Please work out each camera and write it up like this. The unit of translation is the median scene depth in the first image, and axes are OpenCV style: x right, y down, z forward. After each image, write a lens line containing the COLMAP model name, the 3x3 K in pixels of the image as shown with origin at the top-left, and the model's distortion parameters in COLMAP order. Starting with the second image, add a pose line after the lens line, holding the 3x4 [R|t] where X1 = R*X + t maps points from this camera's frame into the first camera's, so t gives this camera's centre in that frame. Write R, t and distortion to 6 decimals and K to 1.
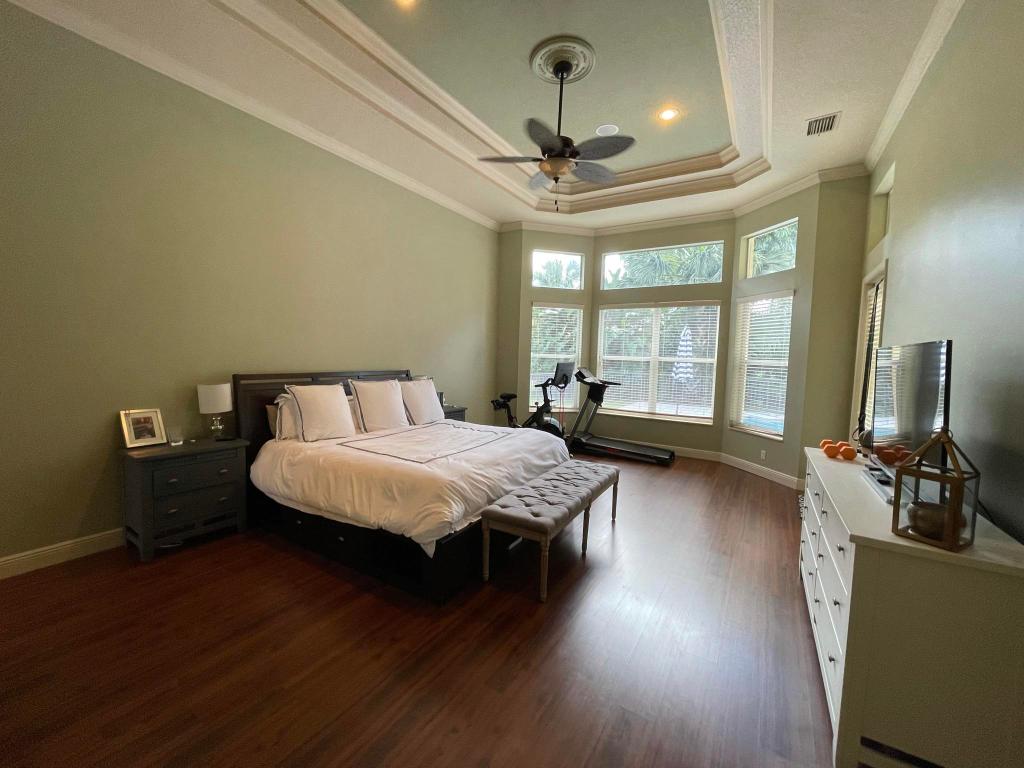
lens RADIAL K [[415.5, 0, 510.7], [0, 415.5, 380.4], [0, 0, 1]] dist [-0.003485, -0.000654]
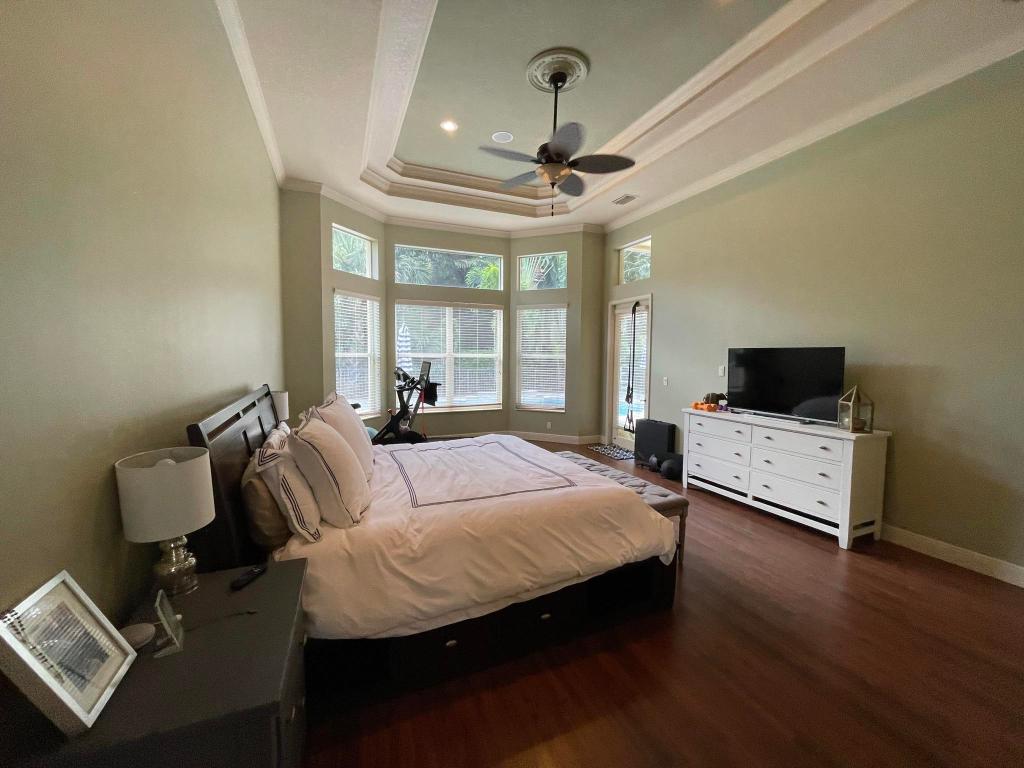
lens RADIAL K [[415.5, 0, 510.7], [0, 415.5, 380.4], [0, 0, 1]] dist [-0.003485, -0.000654]
pose [[0.571925, -0.076841, 0.816699, -0.539260], [0.061763, 0.996811, 0.050535, -0.039606], [-0.817978, 0.021539, 0.574847, 0.331340]]
